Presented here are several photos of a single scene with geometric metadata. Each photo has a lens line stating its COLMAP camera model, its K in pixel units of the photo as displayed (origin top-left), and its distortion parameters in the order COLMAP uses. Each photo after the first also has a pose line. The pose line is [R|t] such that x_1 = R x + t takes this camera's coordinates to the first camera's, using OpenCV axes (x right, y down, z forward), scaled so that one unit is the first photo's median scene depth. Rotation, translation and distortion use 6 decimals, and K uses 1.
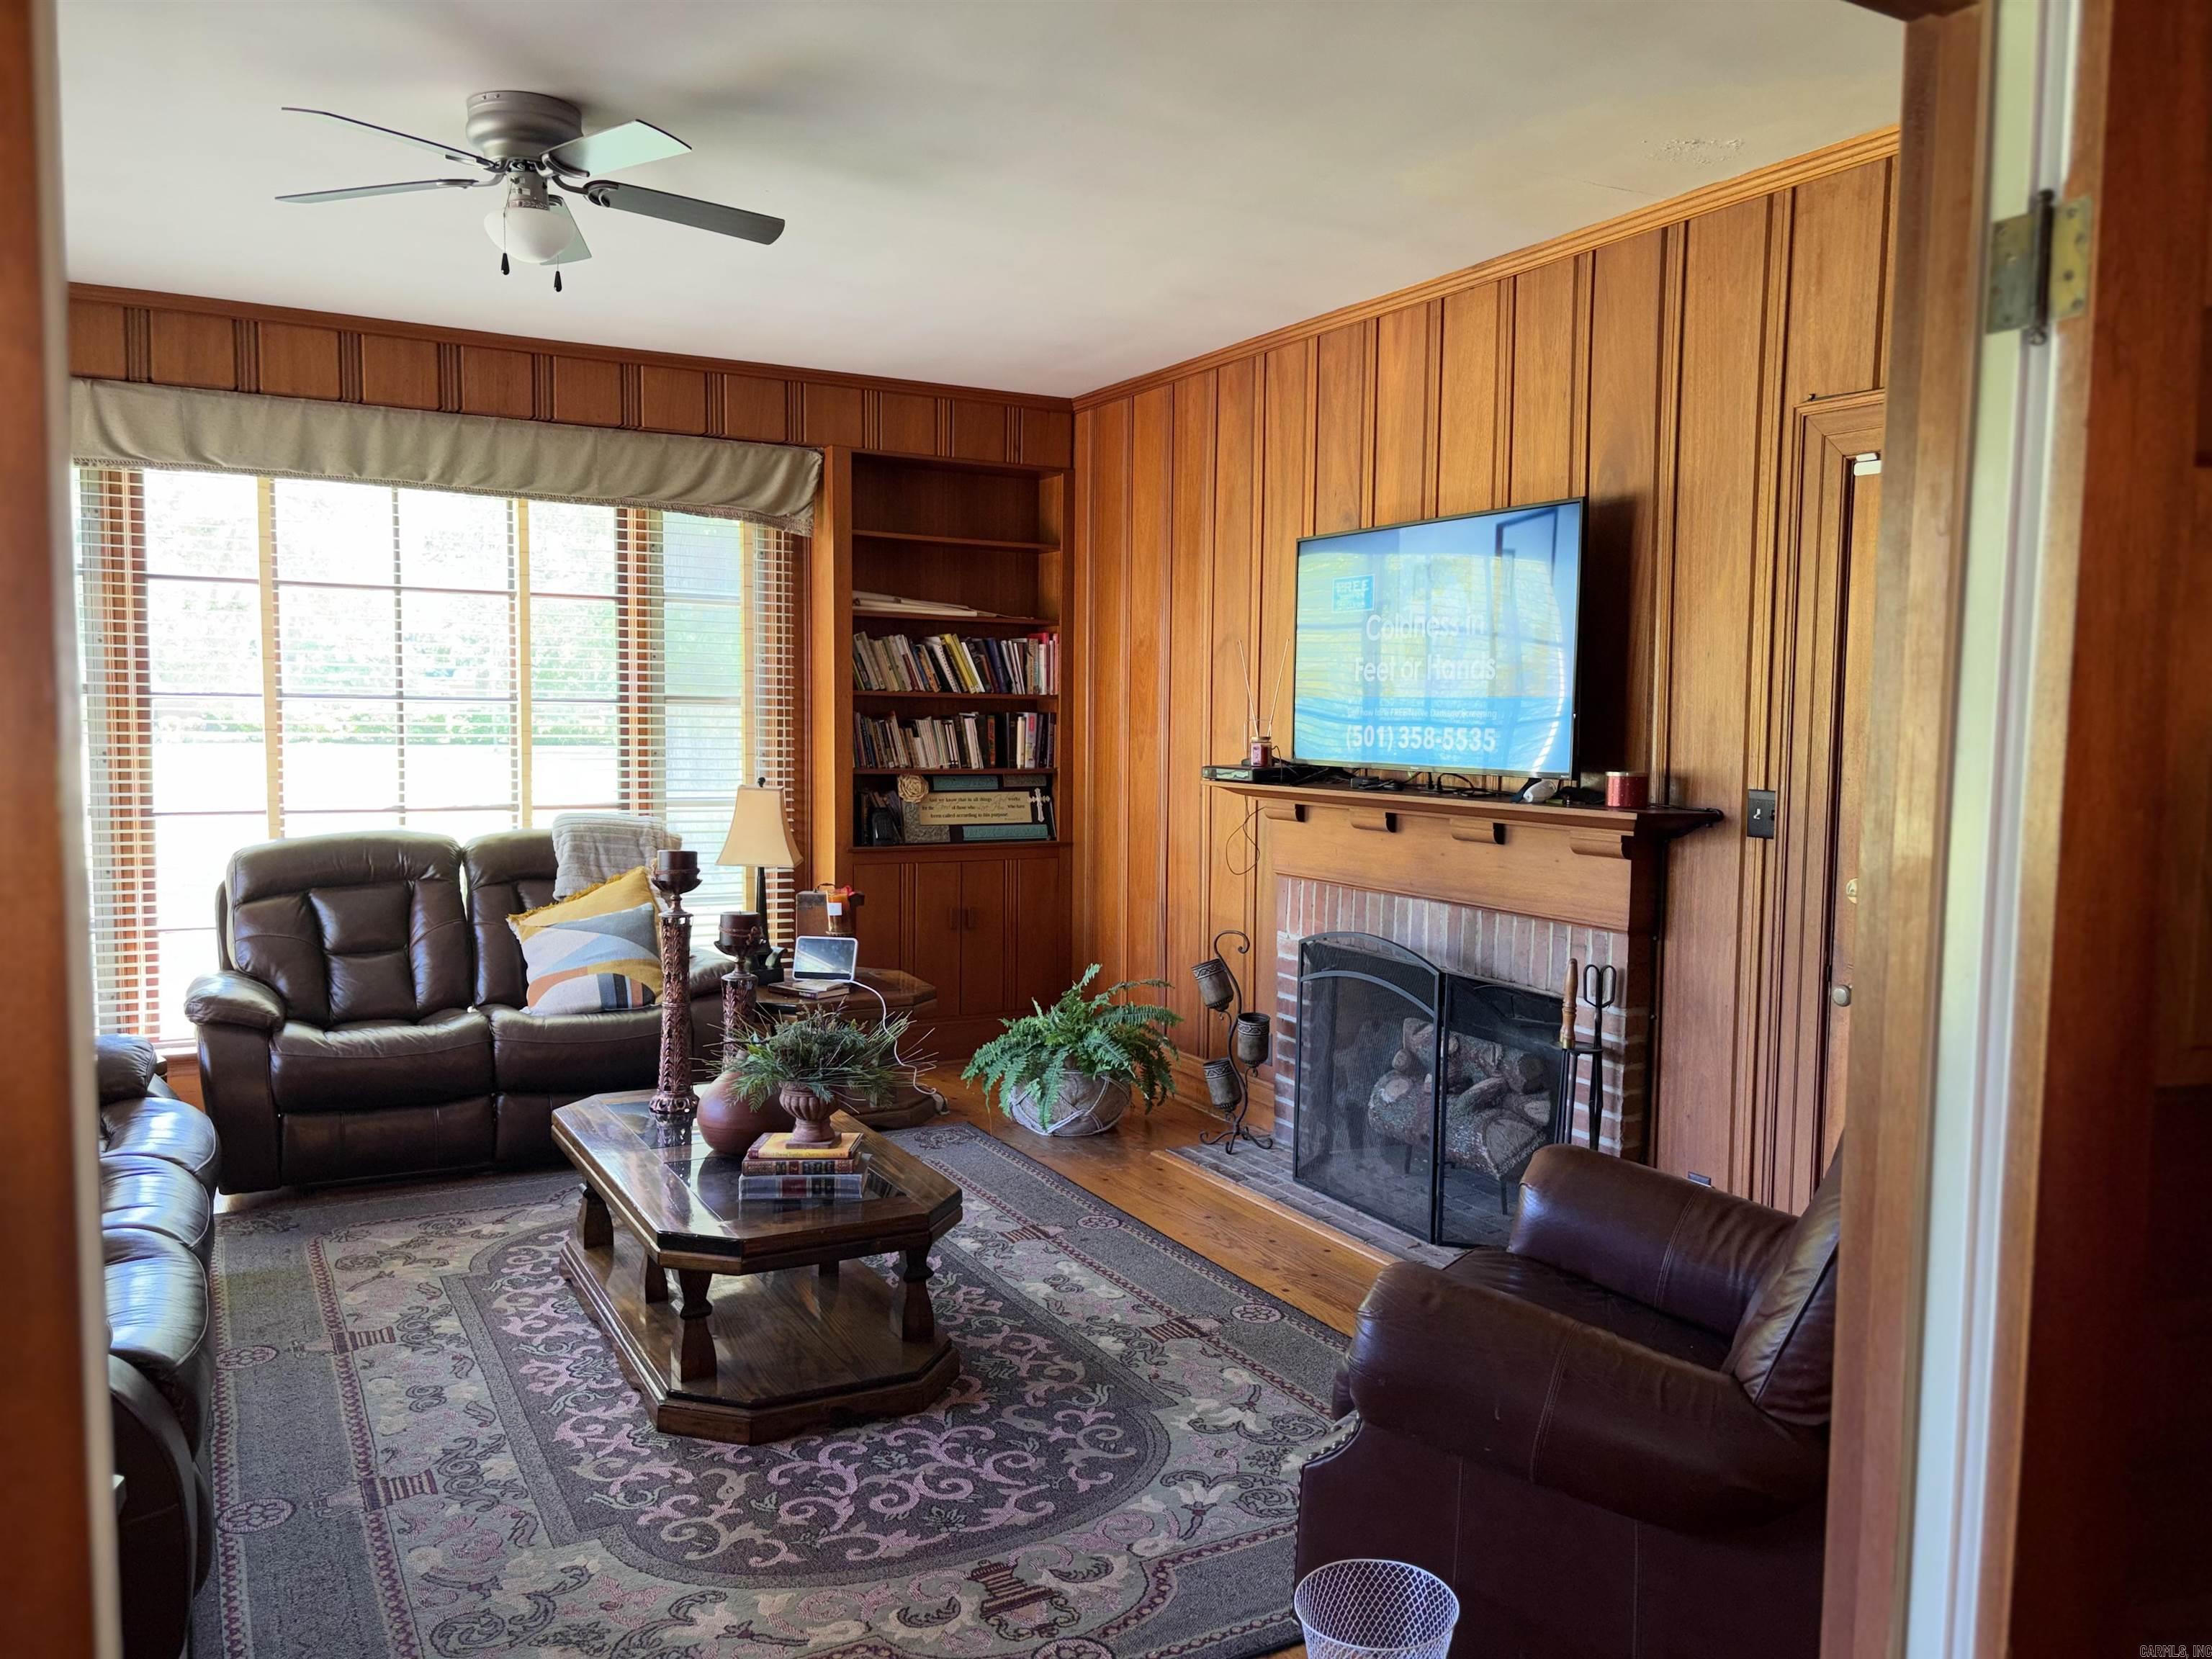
lens RADIAL K [[1665.2, 0, 1094.7], [0, 1665.2, 825.1], [0, 0, 1]] dist [0.048085, -0.061364]
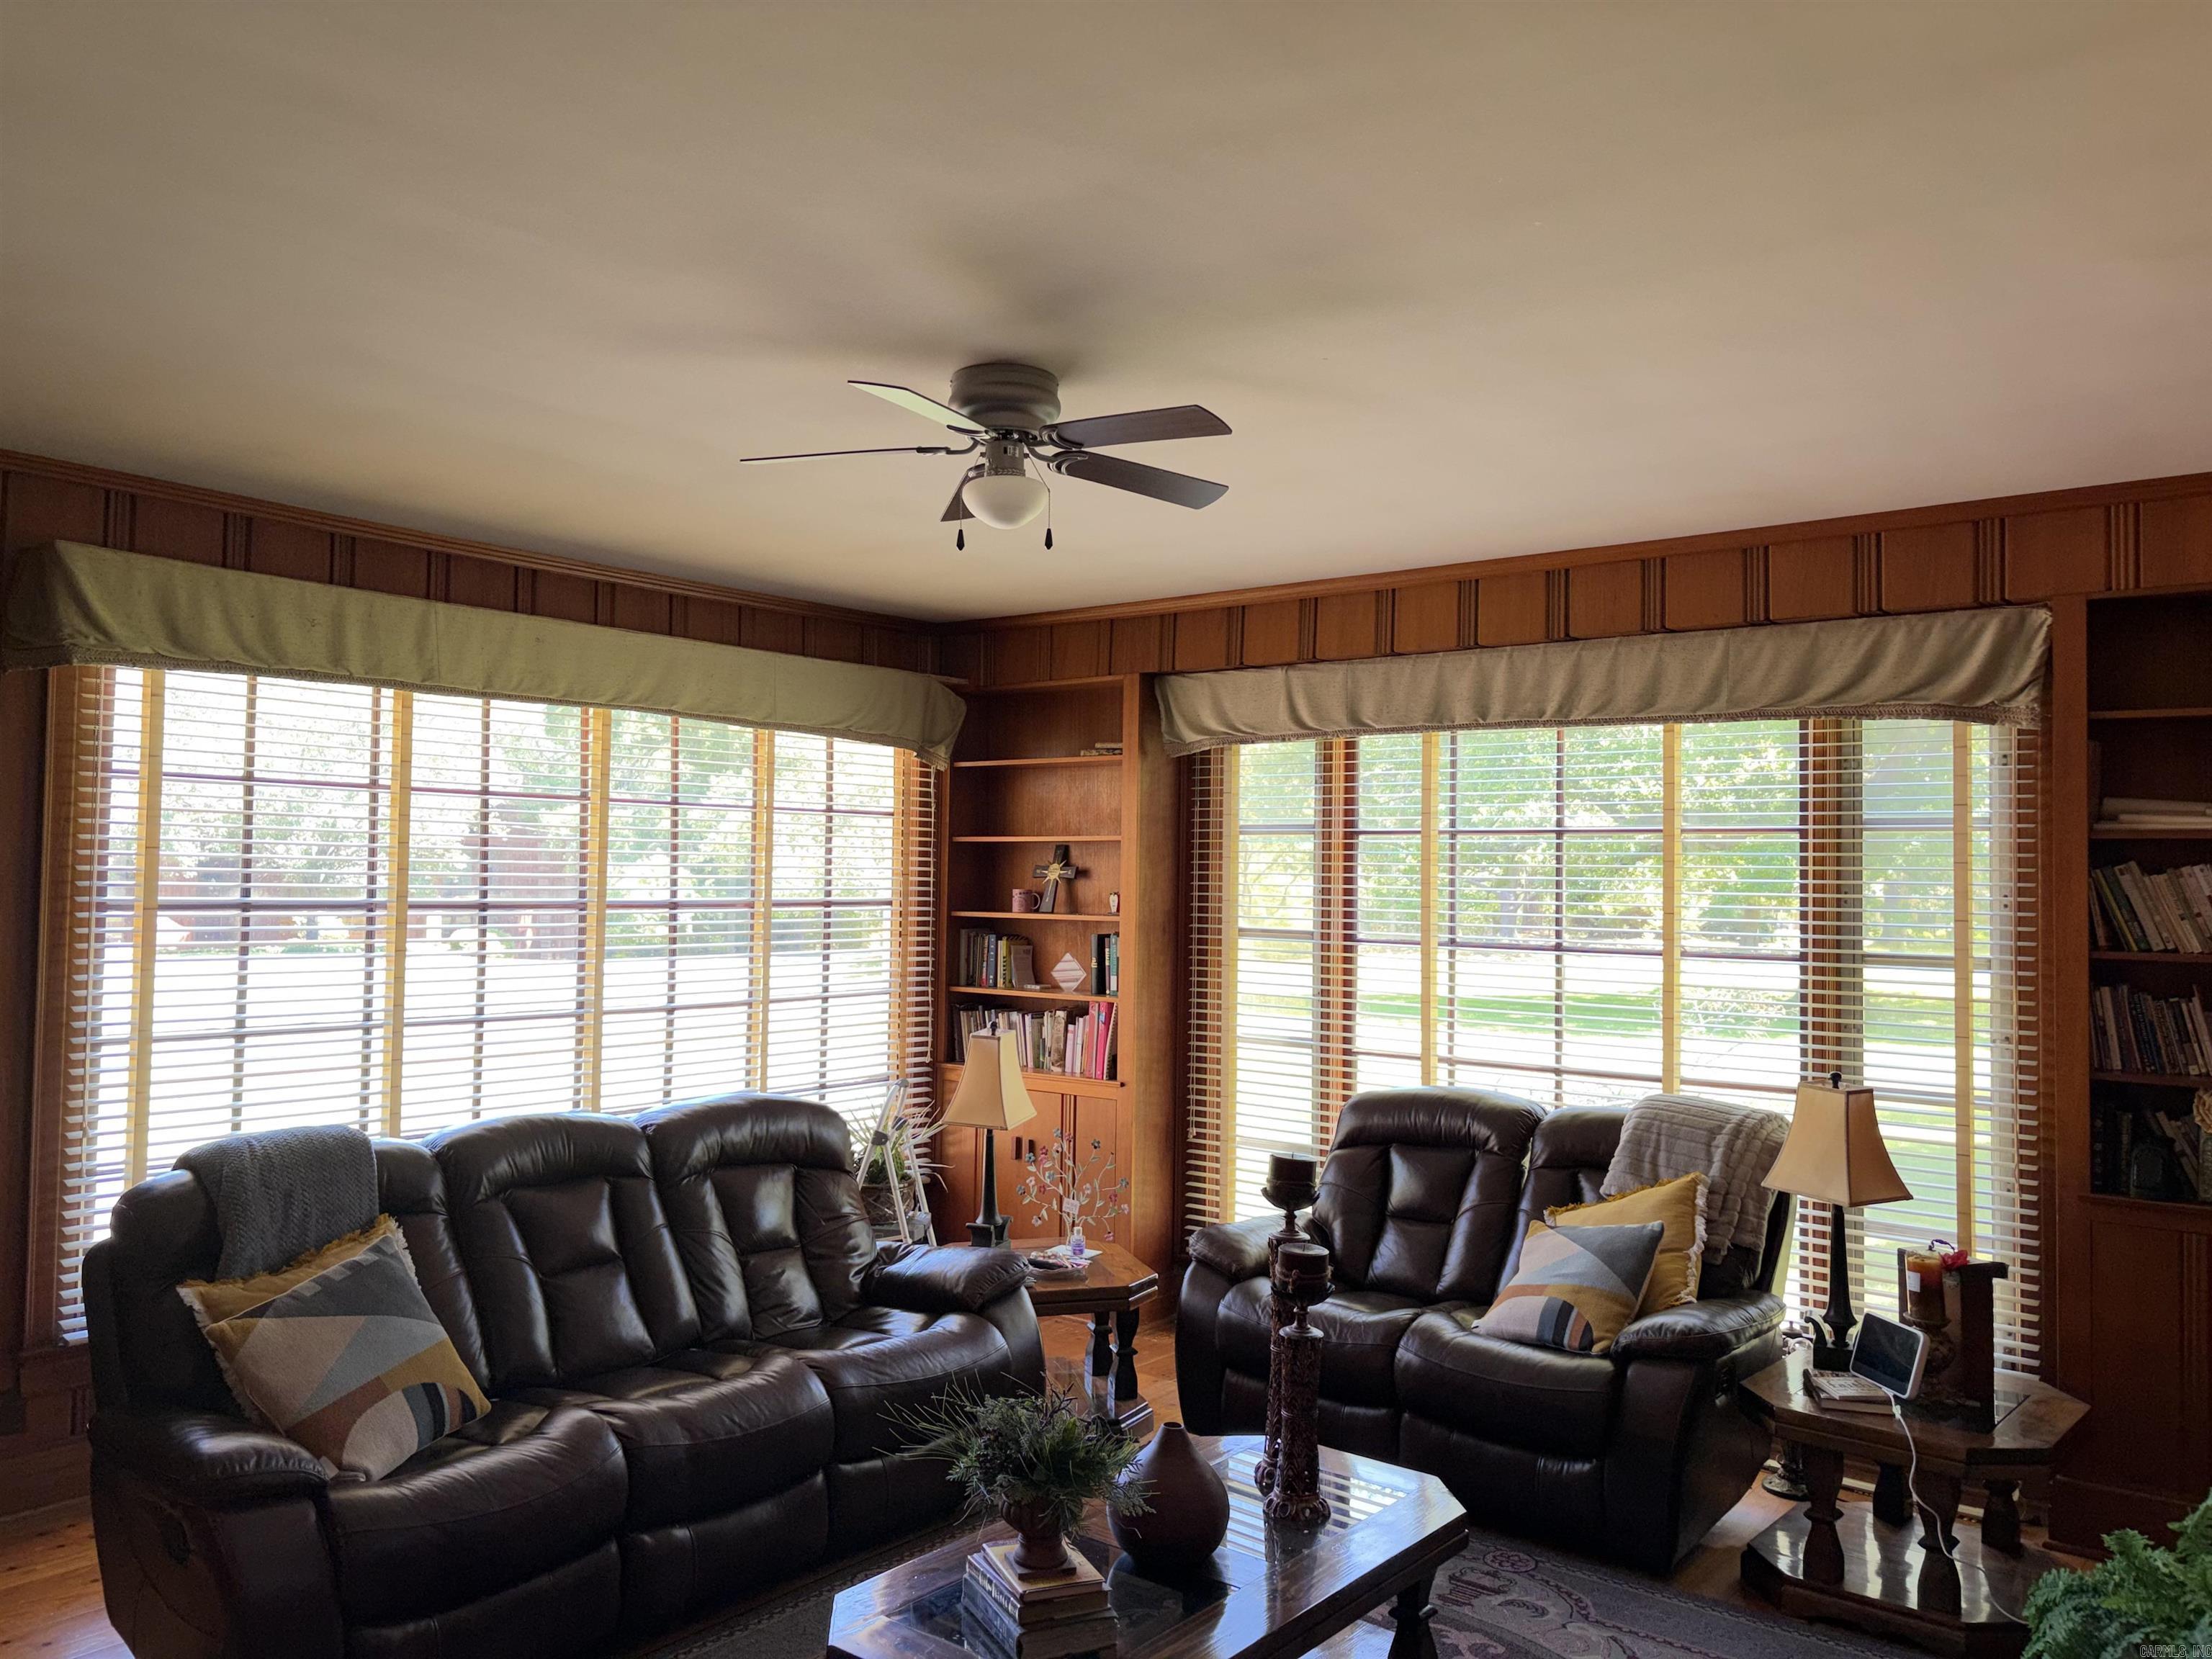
lens RADIAL K [[1665.2, 0, 1115.7], [0, 1665.2, 823.4], [0, 0, 1]] dist [0.048085, -0.061364]
pose [[0.391642, -0.044623, -0.919035, 0.358883], [-0.078818, 0.993525, -0.081828, -0.053267], [0.916736, 0.104483, 0.385589, 0.436962]]
